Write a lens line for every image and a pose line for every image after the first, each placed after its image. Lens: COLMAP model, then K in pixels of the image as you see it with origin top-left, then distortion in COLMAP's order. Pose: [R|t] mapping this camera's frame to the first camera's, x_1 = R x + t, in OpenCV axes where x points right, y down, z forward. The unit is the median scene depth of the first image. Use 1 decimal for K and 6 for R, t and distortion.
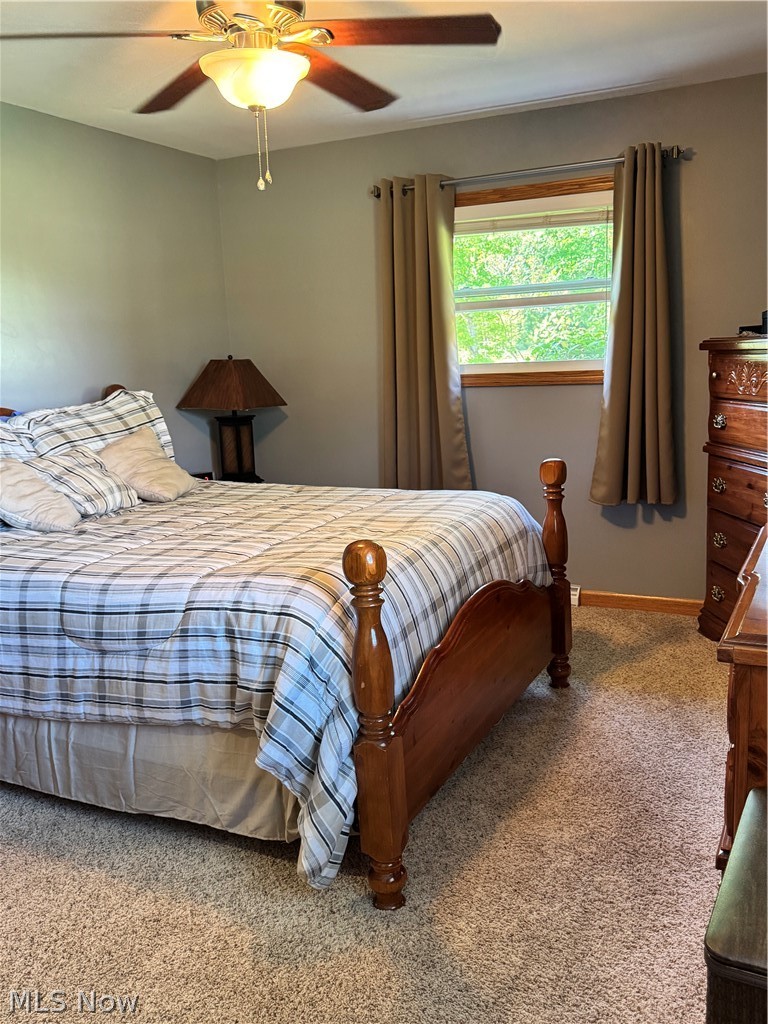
lens RADIAL K [[901.9, 0, 381.7], [0, 901.9, 513.6], [0, 0, 1]] dist [0.087694, -0.045209]
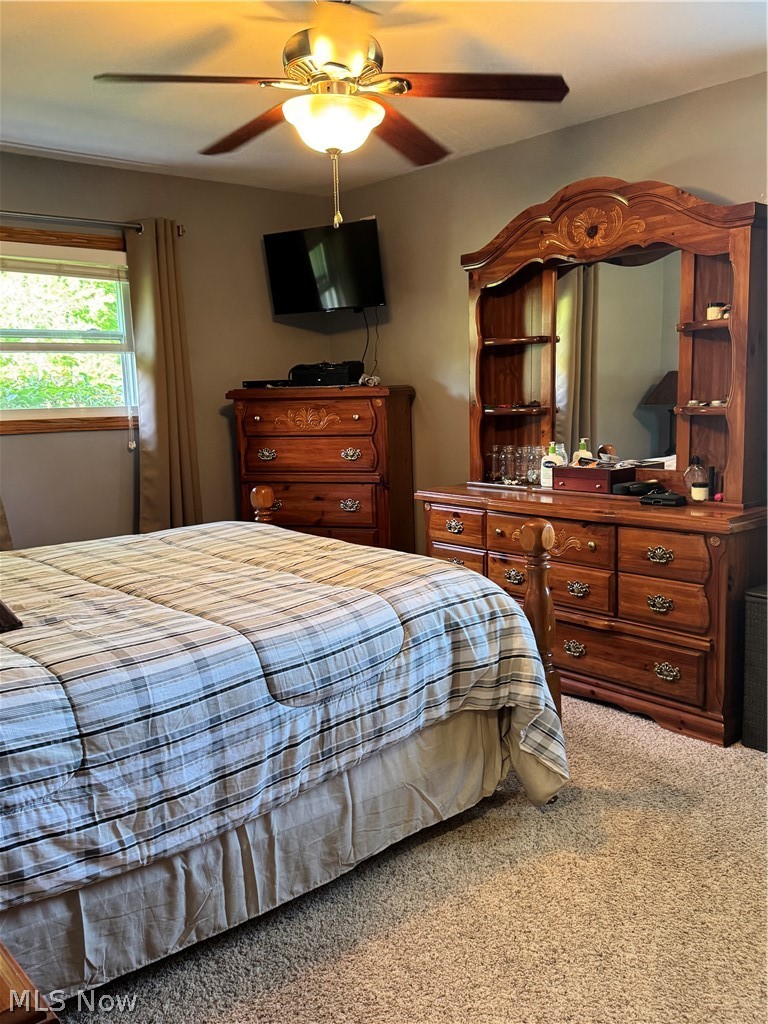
lens RADIAL K [[901.9, 0, 380.6], [0, 901.9, 508.8], [0, 0, 1]] dist [0.087694, -0.045209]
pose [[0.366692, -0.090076, 0.925971, -1.085120], [0.172429, 0.984638, 0.027499, -0.049329], [-0.914224, 0.149580, 0.376591, 0.577923]]
